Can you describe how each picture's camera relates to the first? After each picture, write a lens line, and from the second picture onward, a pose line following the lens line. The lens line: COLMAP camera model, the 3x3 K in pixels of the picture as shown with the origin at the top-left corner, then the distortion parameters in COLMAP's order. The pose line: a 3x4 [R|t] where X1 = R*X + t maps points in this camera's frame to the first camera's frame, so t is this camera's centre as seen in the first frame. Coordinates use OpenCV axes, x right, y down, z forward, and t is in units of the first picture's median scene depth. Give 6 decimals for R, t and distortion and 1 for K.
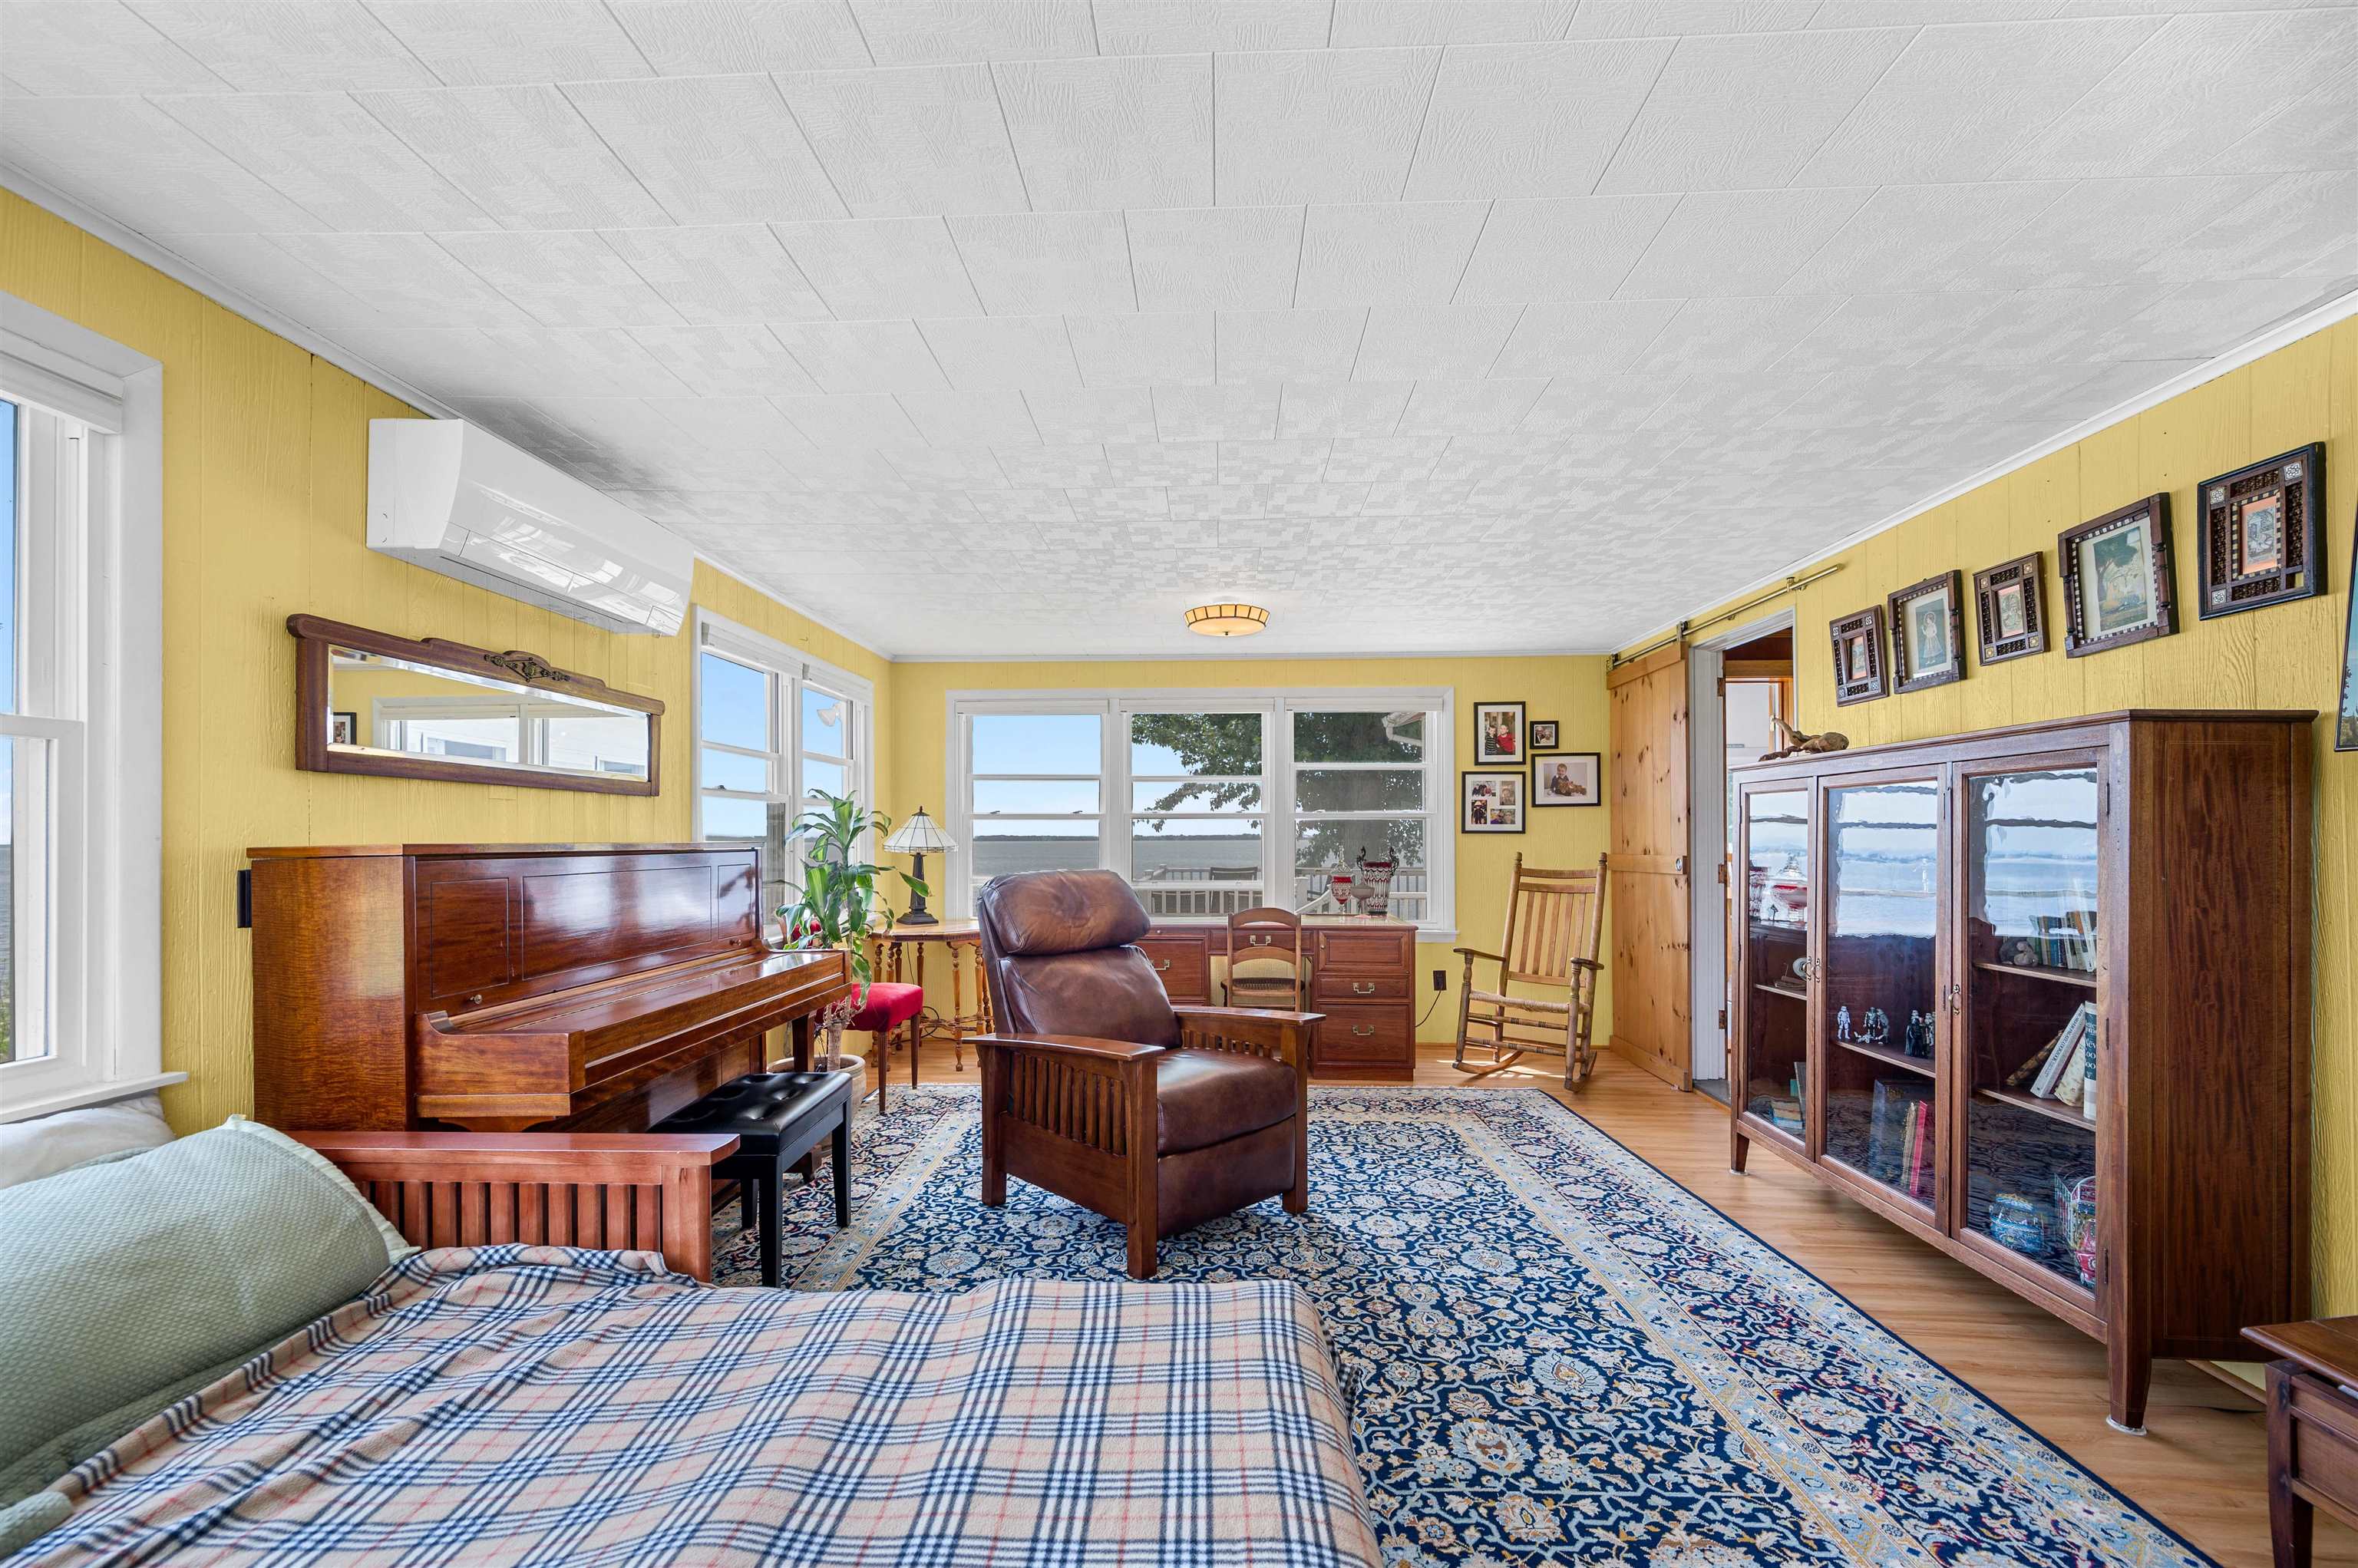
lens RADIAL K [[944.7, 0, 1160.7], [0, 944.7, 834.6], [0, 0, 1]] dist [-0.007208, 0.000159]
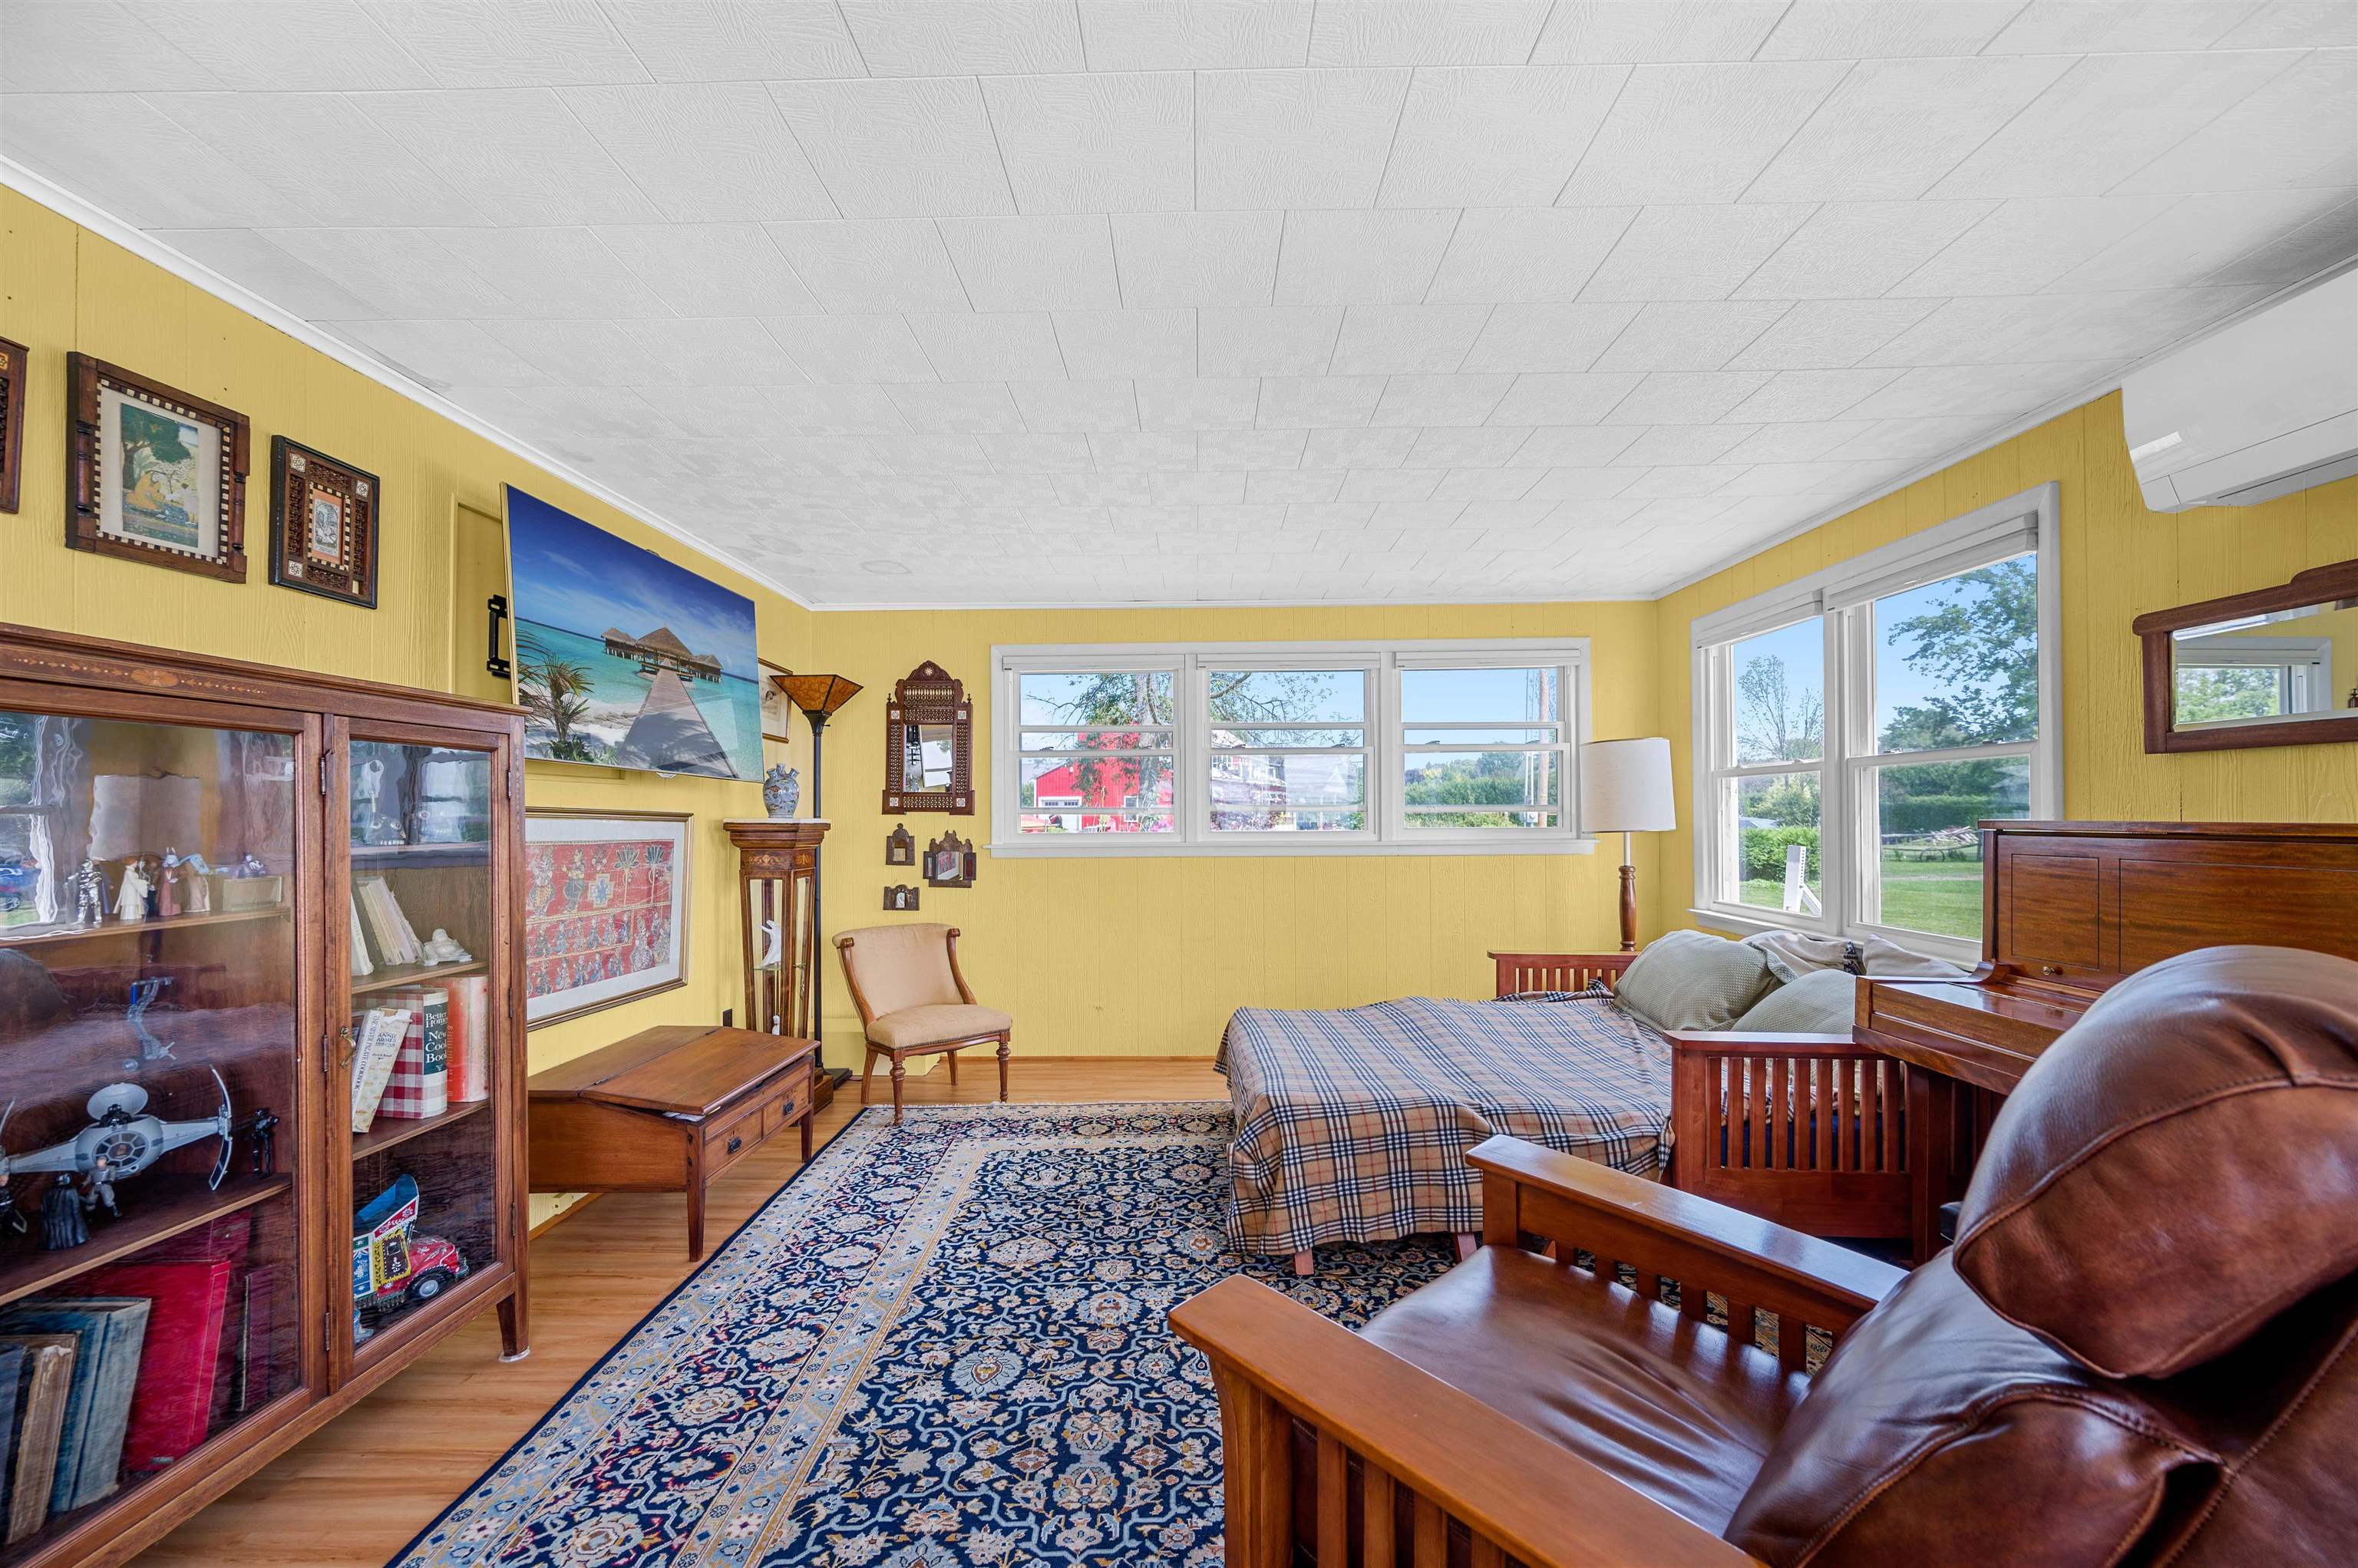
lens RADIAL K [[944.7, 0, 1184.2], [0, 944.7, 803.0], [0, 0, 1]] dist [-0.007208, 0.000159]
pose [[-0.998839, 0.002987, -0.048074, 0.254945], [0.003669, 0.999894, -0.014097, 0.001520], [0.048027, -0.014257, -0.998744, 1.858817]]
